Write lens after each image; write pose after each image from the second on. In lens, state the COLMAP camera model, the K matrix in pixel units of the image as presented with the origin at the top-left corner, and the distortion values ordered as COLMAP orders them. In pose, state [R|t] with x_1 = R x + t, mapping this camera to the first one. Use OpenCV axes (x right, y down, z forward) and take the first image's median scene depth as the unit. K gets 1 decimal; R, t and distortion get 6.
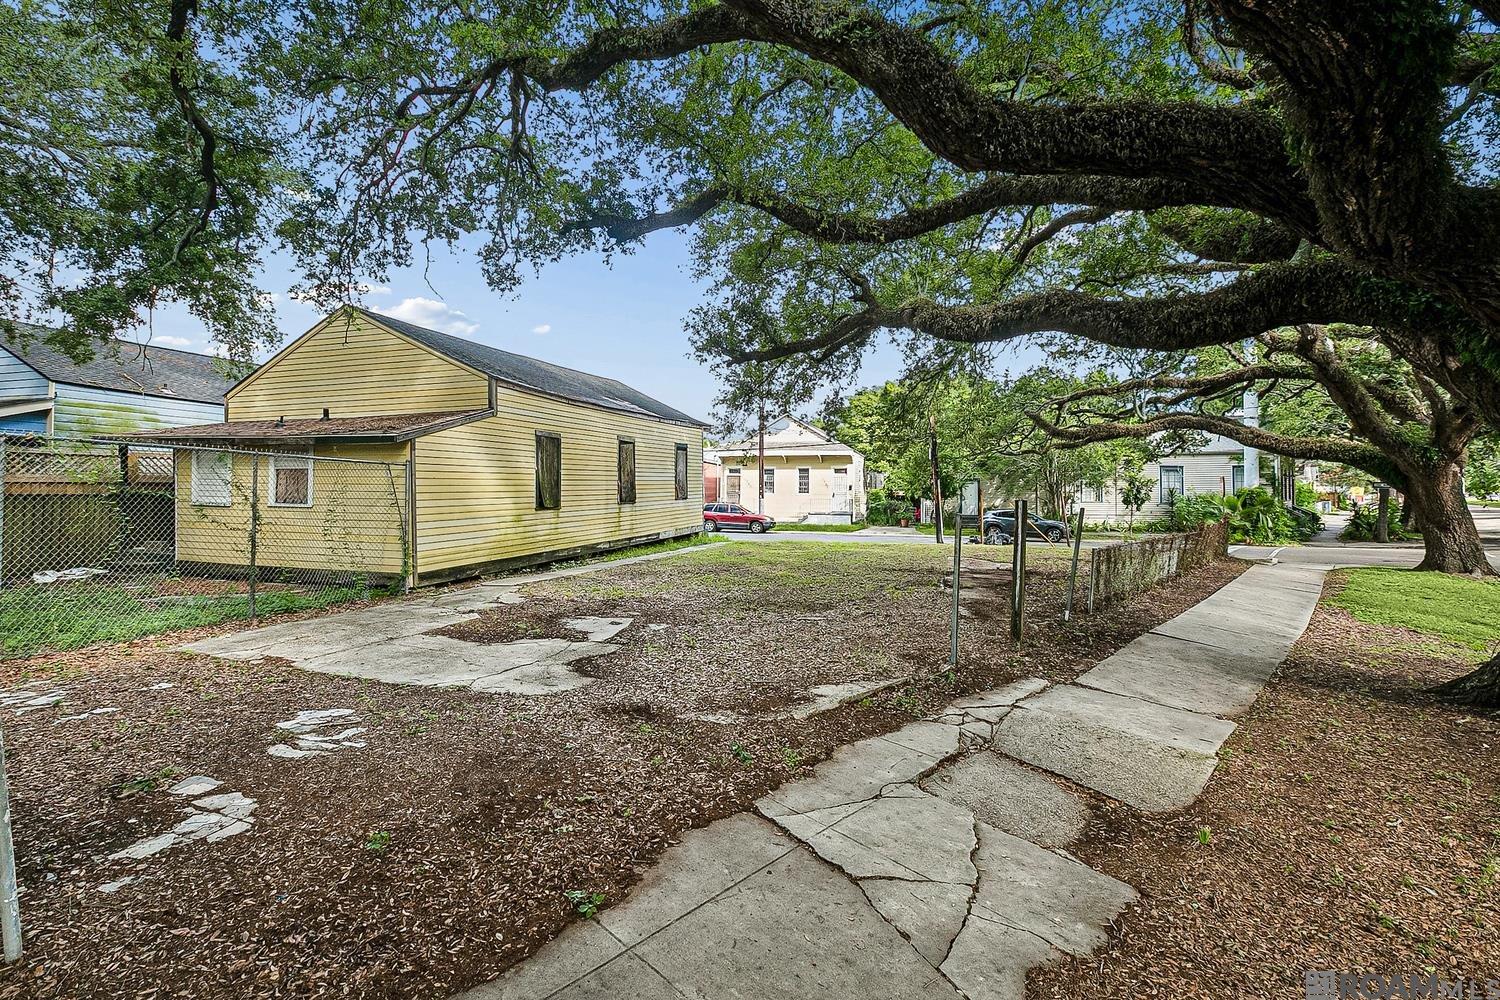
lens RADIAL K [[699.0, 0, 754.6], [0, 699.0, 483.8], [0, 0, 1]] dist [-0.001461, 0.000146]
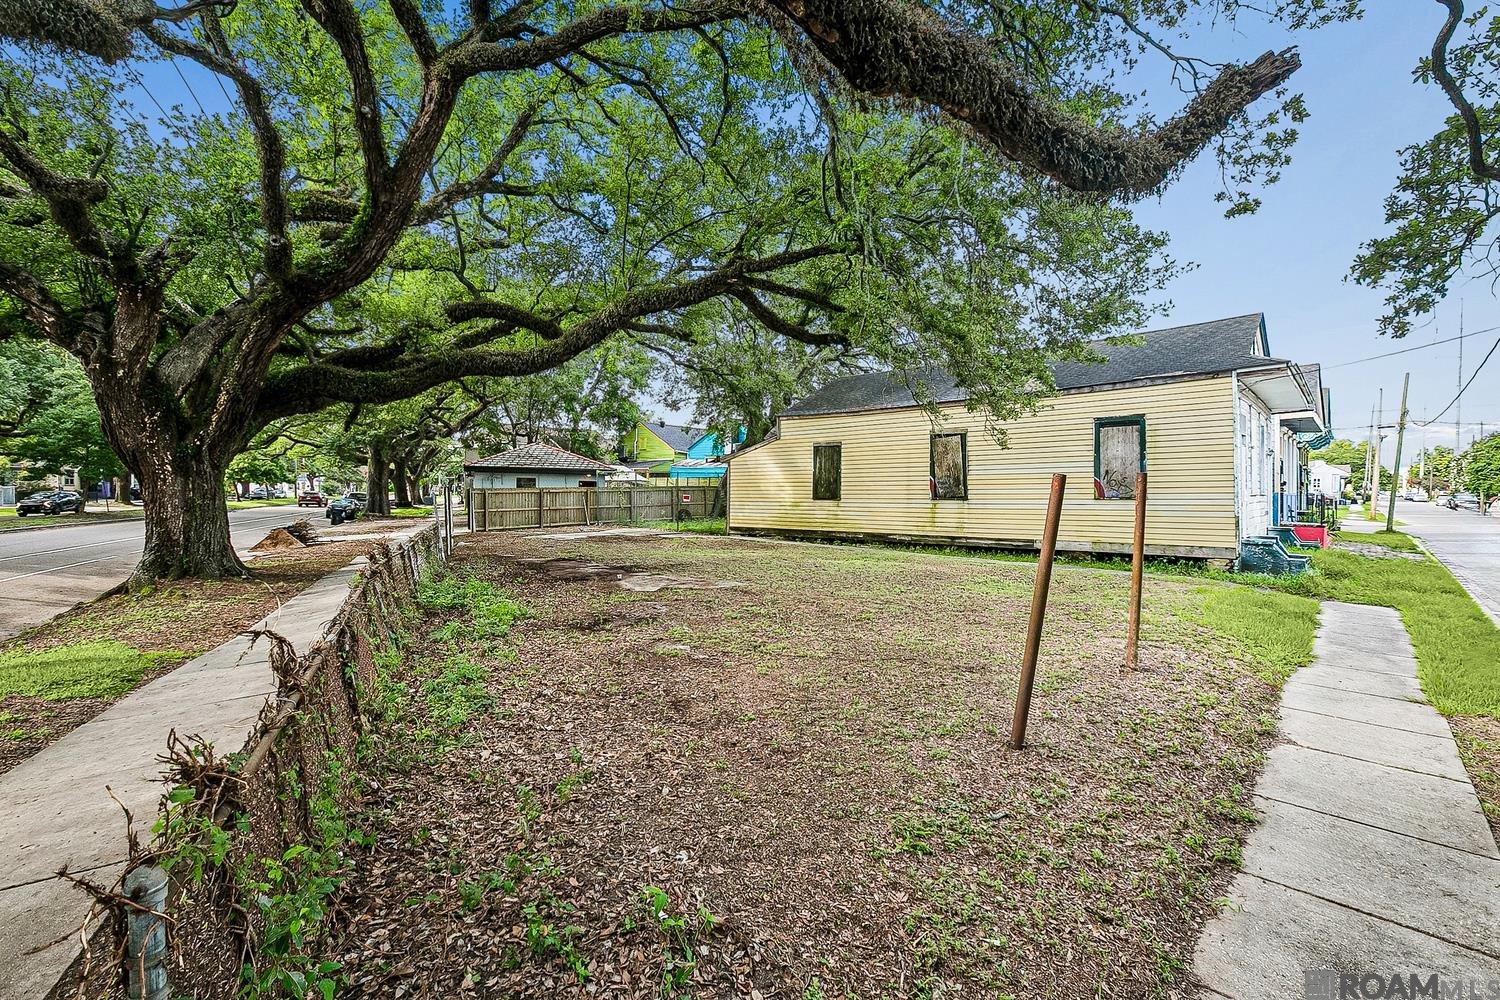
lens RADIAL K [[675.5, 0, 750.0], [0, 675.5, 500.0], [0, 0, 1]] dist [-0.000985, 0.000095]
pose [[-0.419062, 0.017860, -0.907782, 1.069449], [0.005030, 0.999837, 0.017349, 0.015653], [0.907944, 0.002704, -0.419084, 1.588724]]
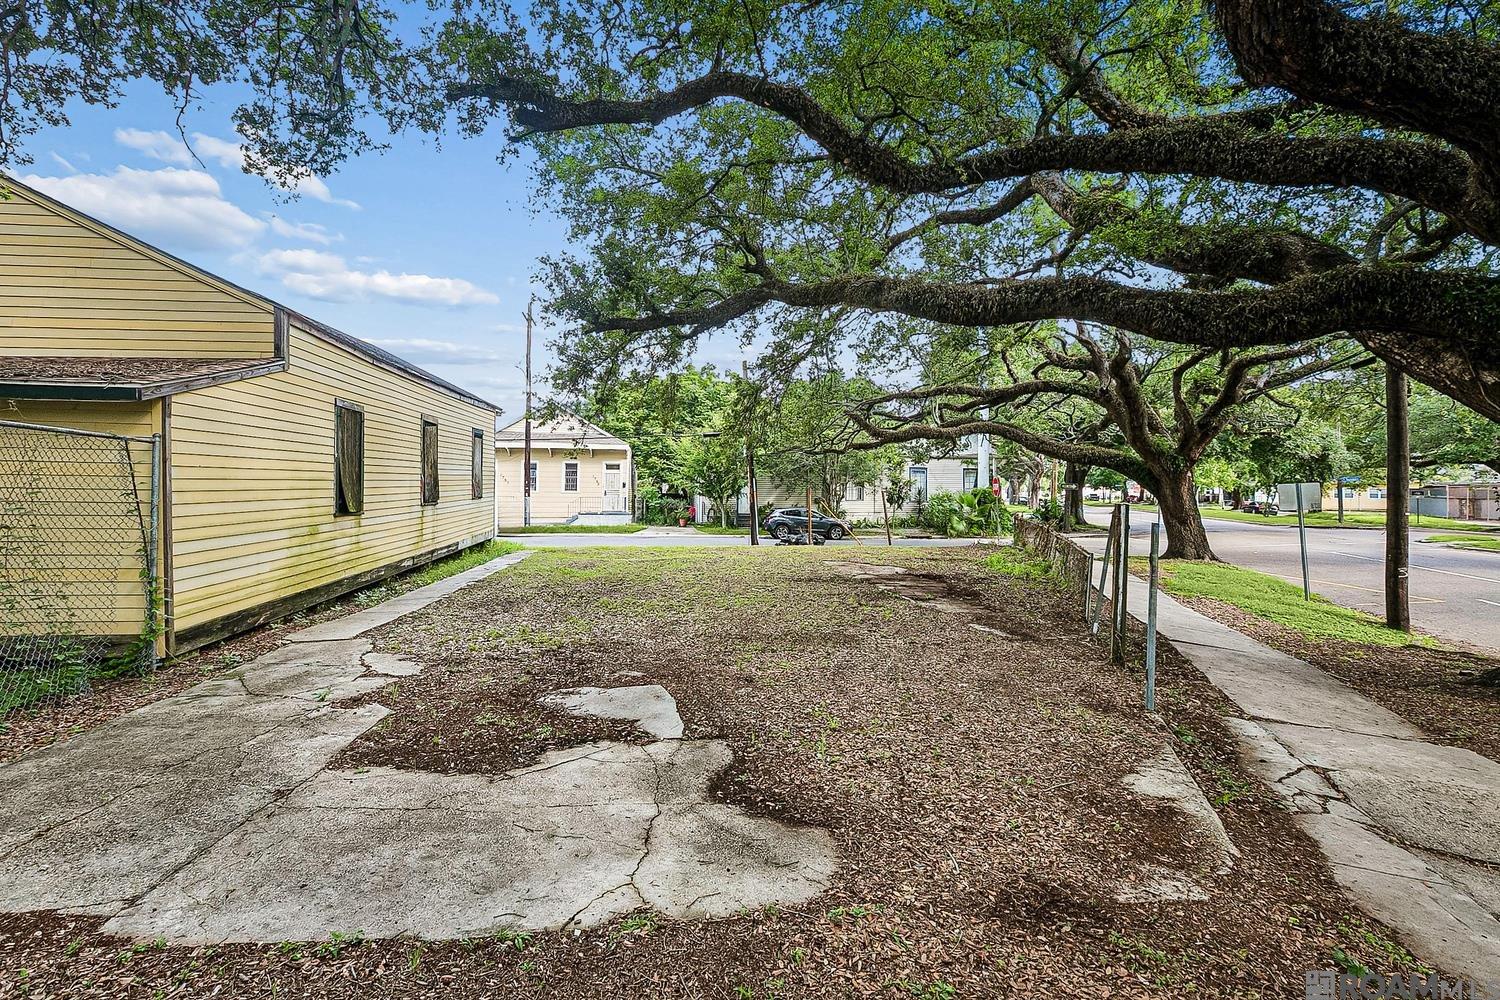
lens RADIAL K [[695.7, 0, 745.5], [0, 695.7, 482.5], [0, 0, 1]] dist [0.000938, -0.000383]
pose [[0.912882, 0.009256, 0.408119, -0.246987], [-0.010272, 0.999947, 0.000298, 0.000525], [-0.408094, -0.004464, 0.912929, 0.246811]]
